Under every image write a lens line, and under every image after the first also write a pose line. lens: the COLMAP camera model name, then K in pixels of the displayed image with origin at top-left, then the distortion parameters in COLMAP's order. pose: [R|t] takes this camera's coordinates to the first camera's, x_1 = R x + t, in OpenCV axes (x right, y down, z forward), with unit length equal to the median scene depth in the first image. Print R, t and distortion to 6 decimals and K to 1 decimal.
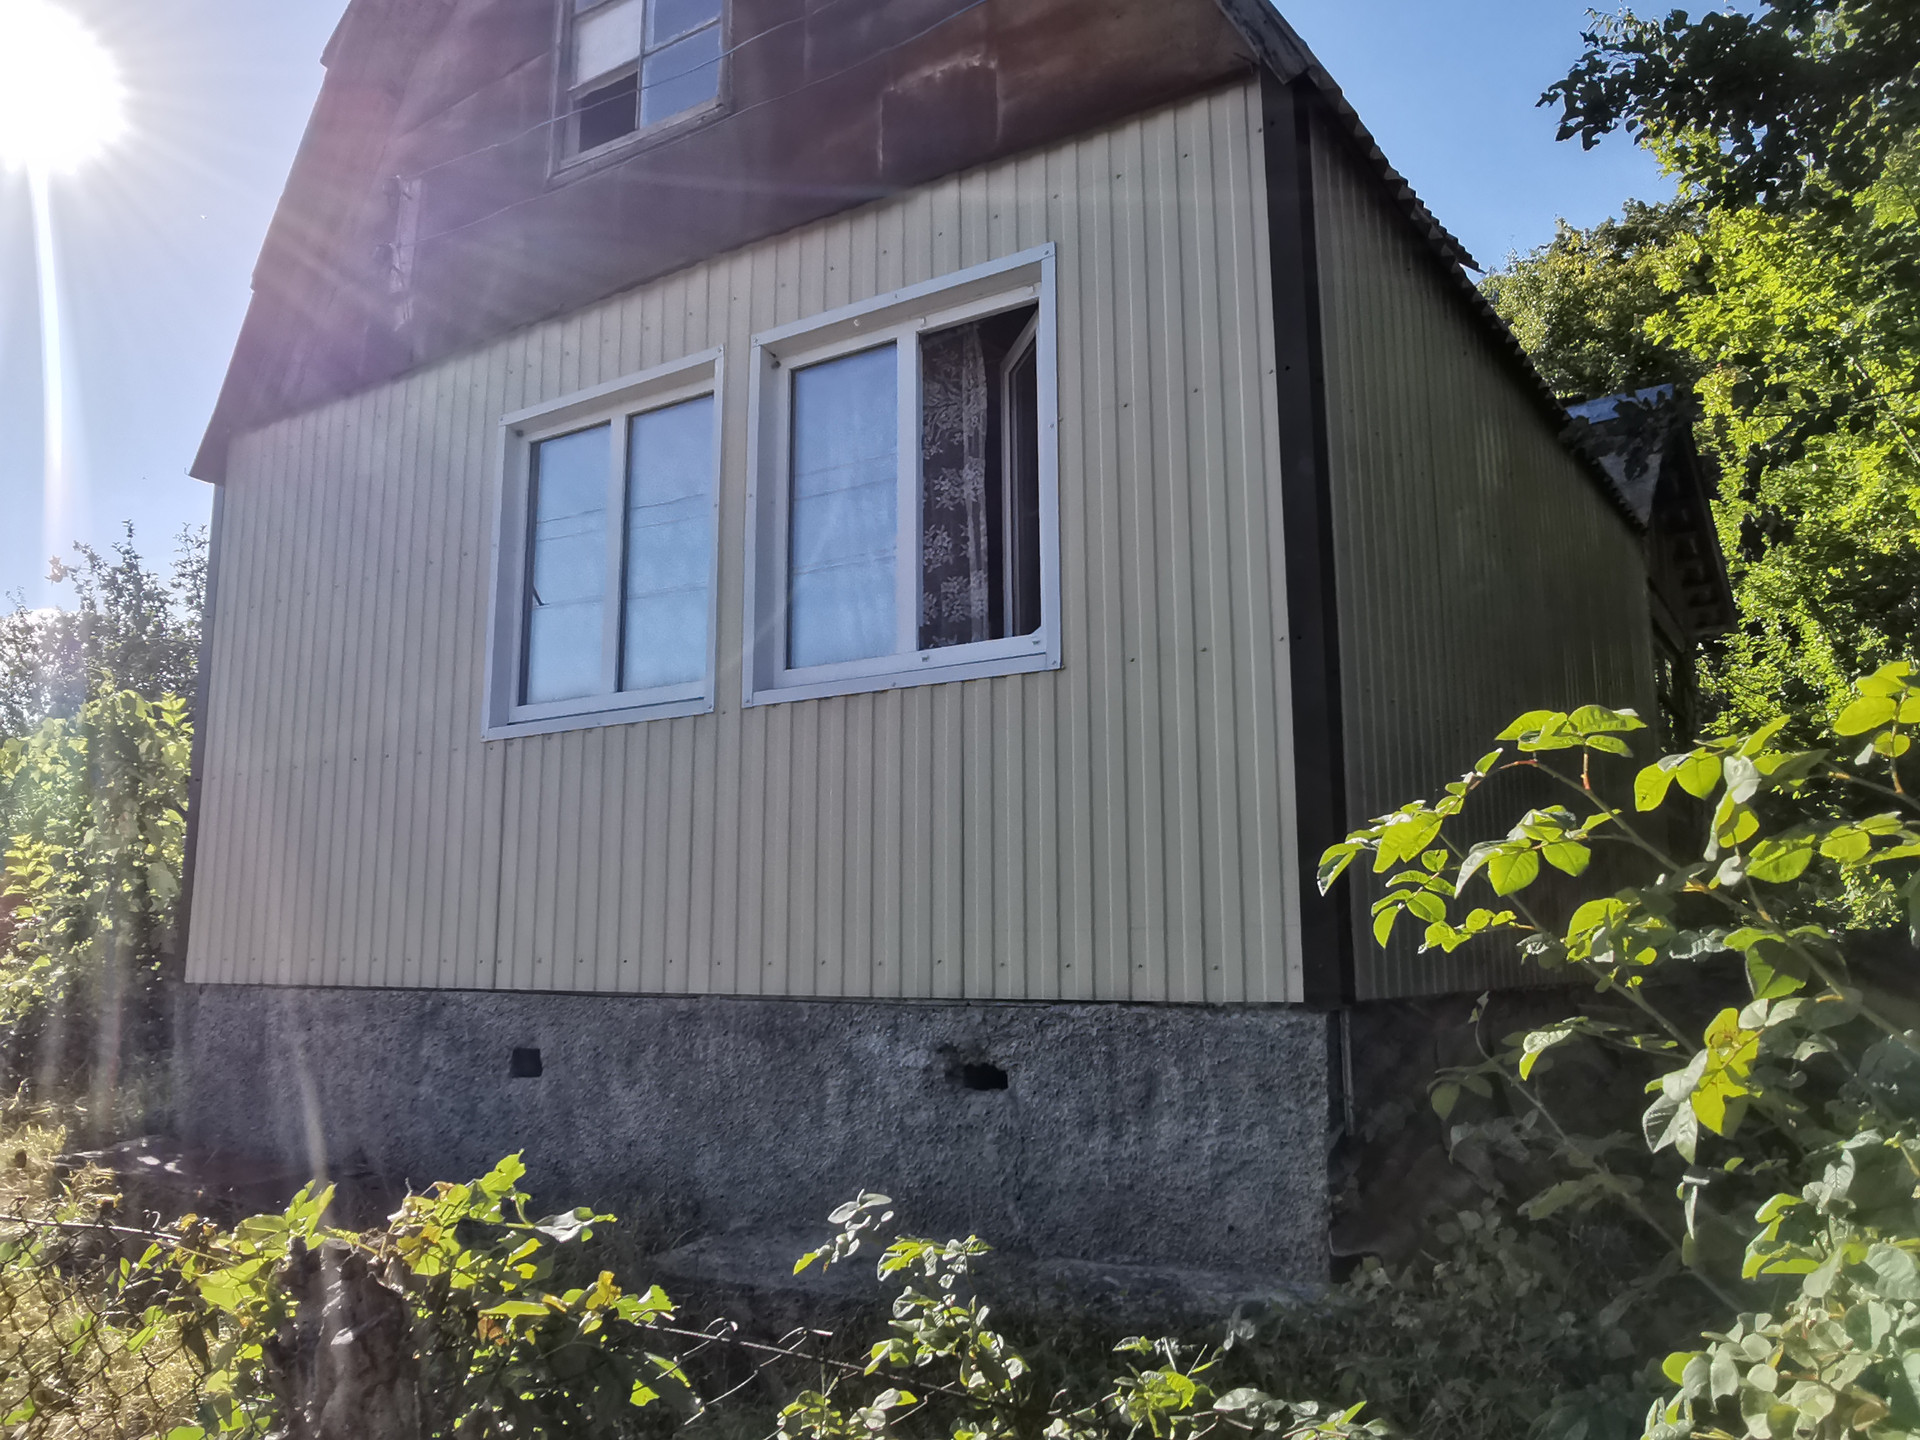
lens RADIAL K [[1396.3, 0, 1003.6], [0, 1396.3, 702.2], [0, 0, 1]] dist [-0.069924, 0.071484]
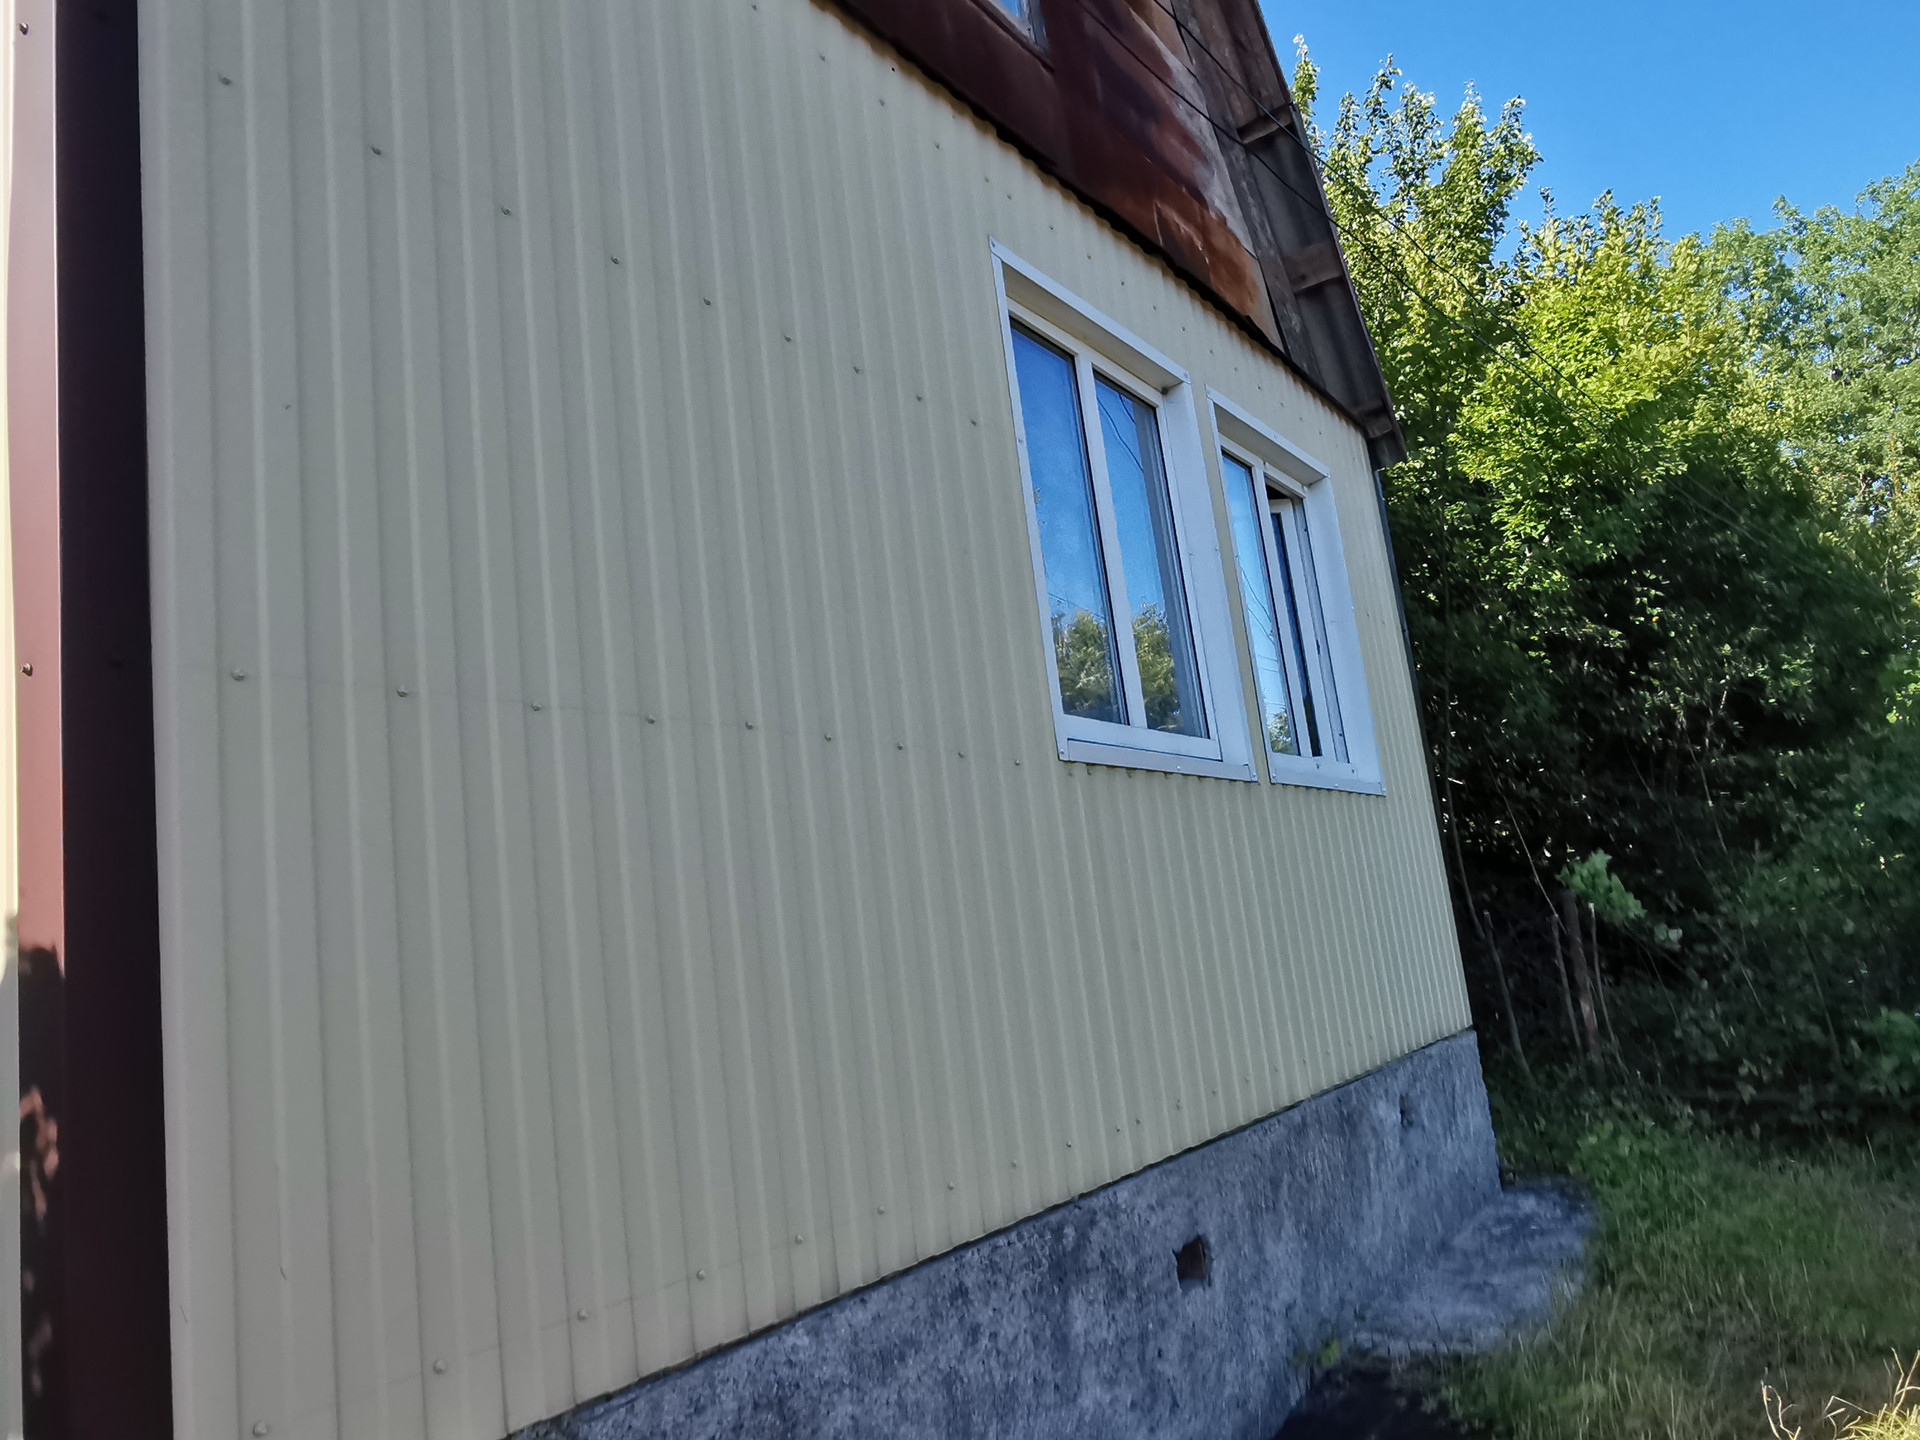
lens RADIAL K [[1396.3, 0, 963.3], [0, 1396.3, 712.7], [0, 0, 1]] dist [-0.069924, 0.071484]
pose [[0.039048, 0.186168, 0.981742, -1.141530], [-0.042906, 0.981897, -0.184491, 0.142281], [-0.998316, -0.034918, 0.046329, 1.192589]]
